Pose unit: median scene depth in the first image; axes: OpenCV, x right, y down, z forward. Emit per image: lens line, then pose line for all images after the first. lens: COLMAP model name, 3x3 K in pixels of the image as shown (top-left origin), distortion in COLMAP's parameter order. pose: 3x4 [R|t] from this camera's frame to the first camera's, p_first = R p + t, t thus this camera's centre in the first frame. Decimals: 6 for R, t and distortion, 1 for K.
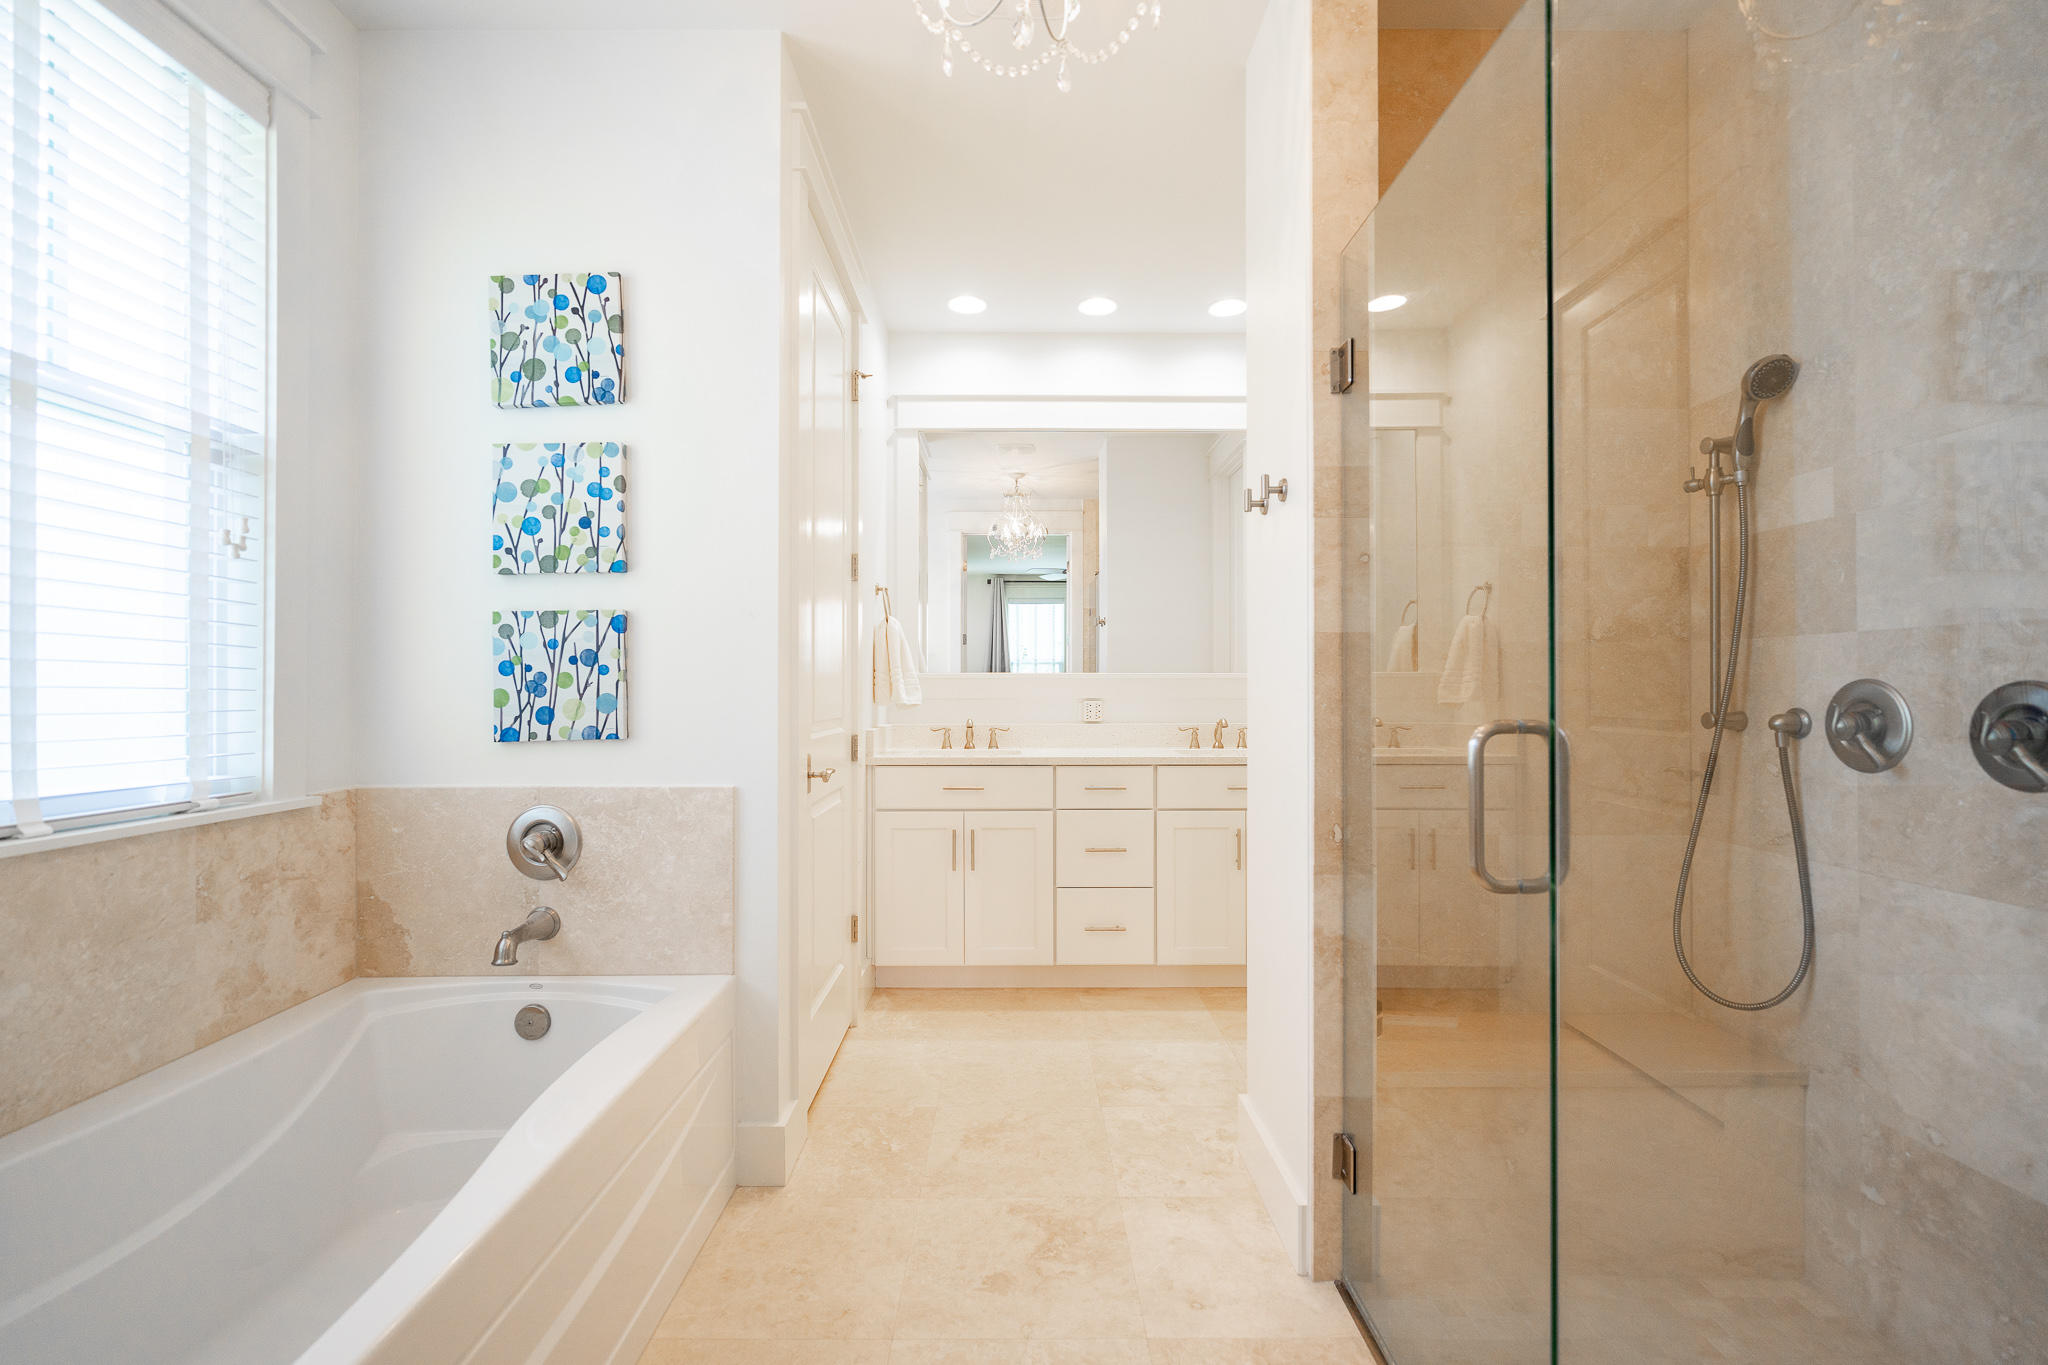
lens RADIAL K [[929.9, 0, 1016.5], [0, 929.9, 683.4], [0, 0, 1]] dist [0.000432, -0.000044]
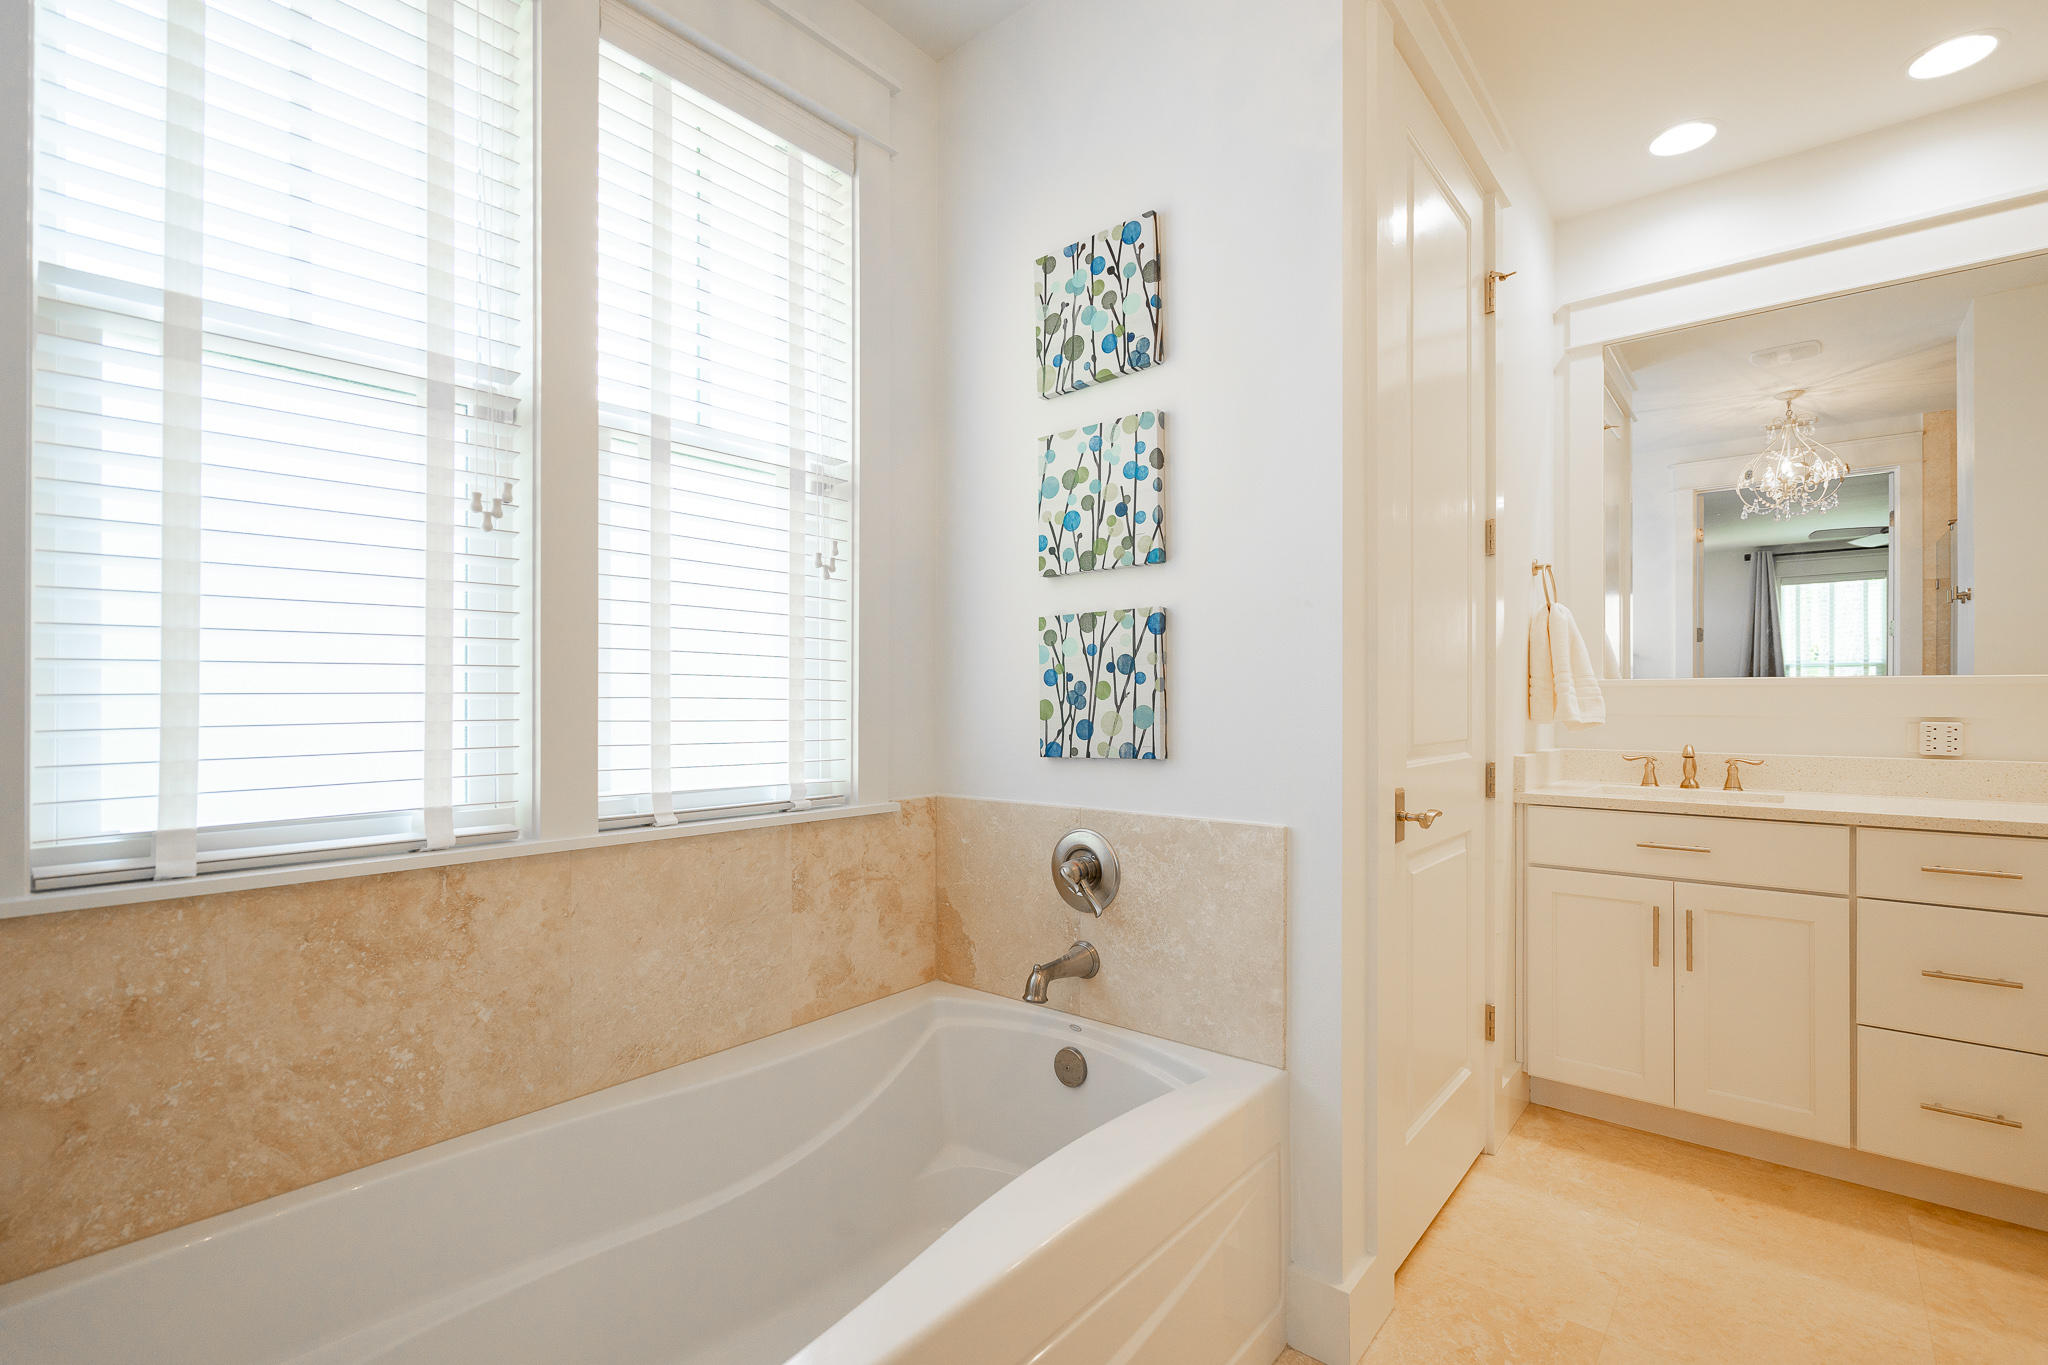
lens RADIAL K [[929.5, 0, 1020.6], [0, 929.5, 697.5], [0, 0, 1]] dist [-0.010123, 0.007270]
pose [[0.762537, -0.000502, -0.646945, 0.027887], [0.001754, 0.999998, 0.001292, 0.002122], [0.646942, -0.002120, 0.762536, 0.274174]]
